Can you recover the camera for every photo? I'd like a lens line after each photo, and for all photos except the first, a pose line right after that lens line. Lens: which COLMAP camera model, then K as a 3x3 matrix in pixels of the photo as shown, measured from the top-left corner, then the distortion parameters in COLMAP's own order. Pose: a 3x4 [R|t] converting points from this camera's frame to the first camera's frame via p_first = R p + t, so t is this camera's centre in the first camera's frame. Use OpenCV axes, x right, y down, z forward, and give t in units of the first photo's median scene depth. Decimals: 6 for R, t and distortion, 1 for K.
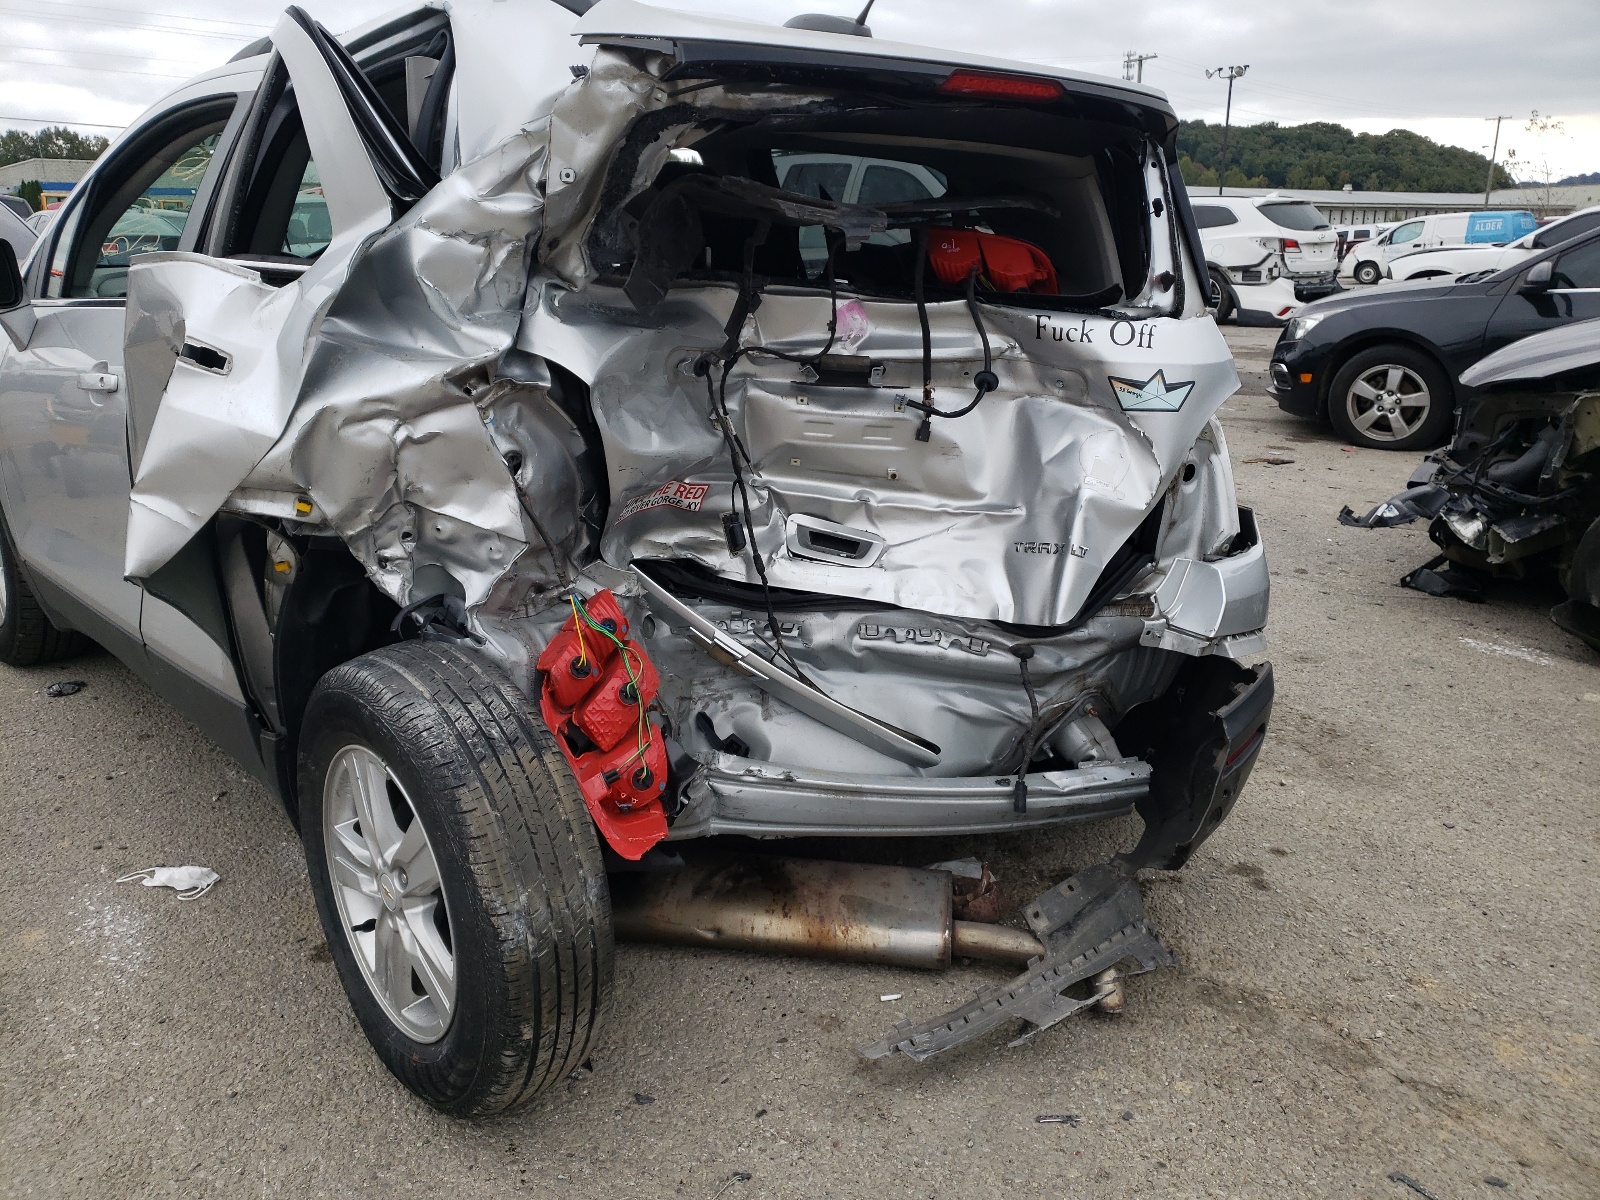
lens RADIAL K [[1221.5, 0, 800.3], [0, 1221.5, 574.5], [0, 0, 1]] dist [0.021623, 0.008581]
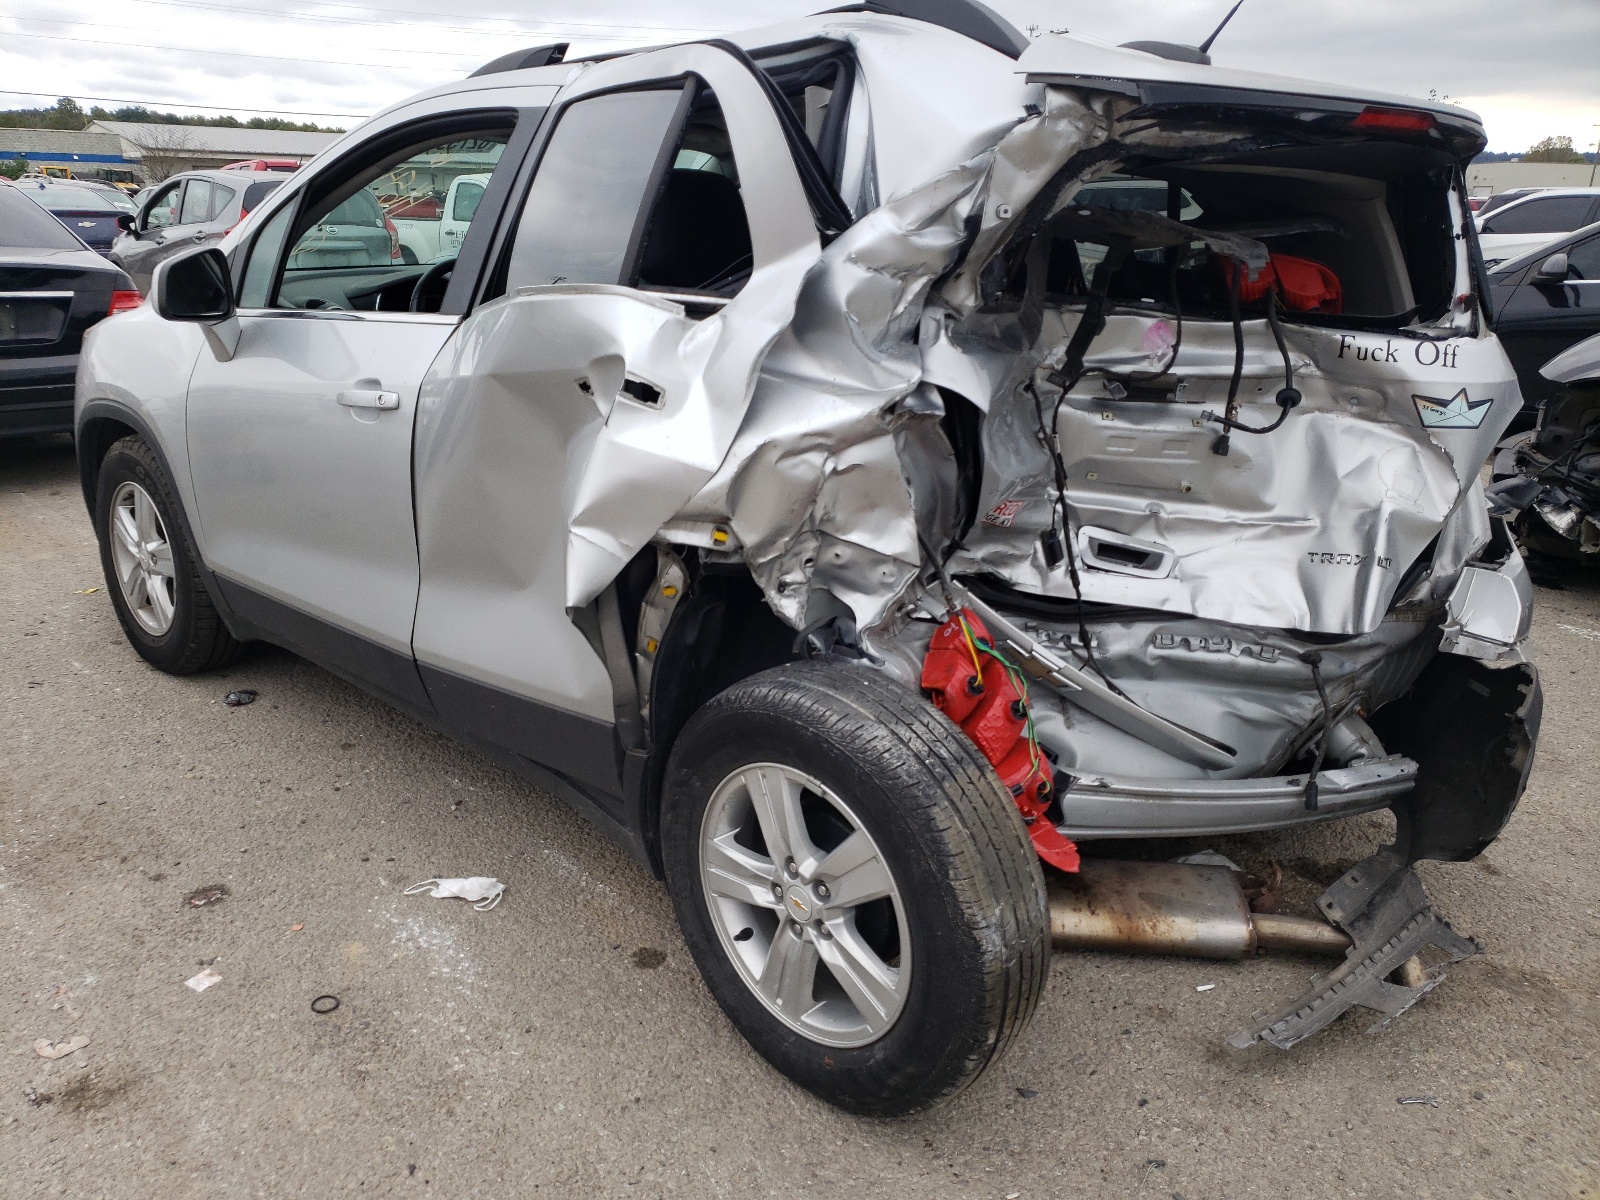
lens RADIAL K [[1212.9, 0, 800.0], [0, 1212.9, 600.0], [0, 0, 1]] dist [0.030205, -0.002140]
pose [[0.998337, -0.013169, 0.056131, -0.331689], [0.010997, 0.999185, 0.038831, -0.033472], [-0.056596, -0.038150, 0.997668, -0.015555]]
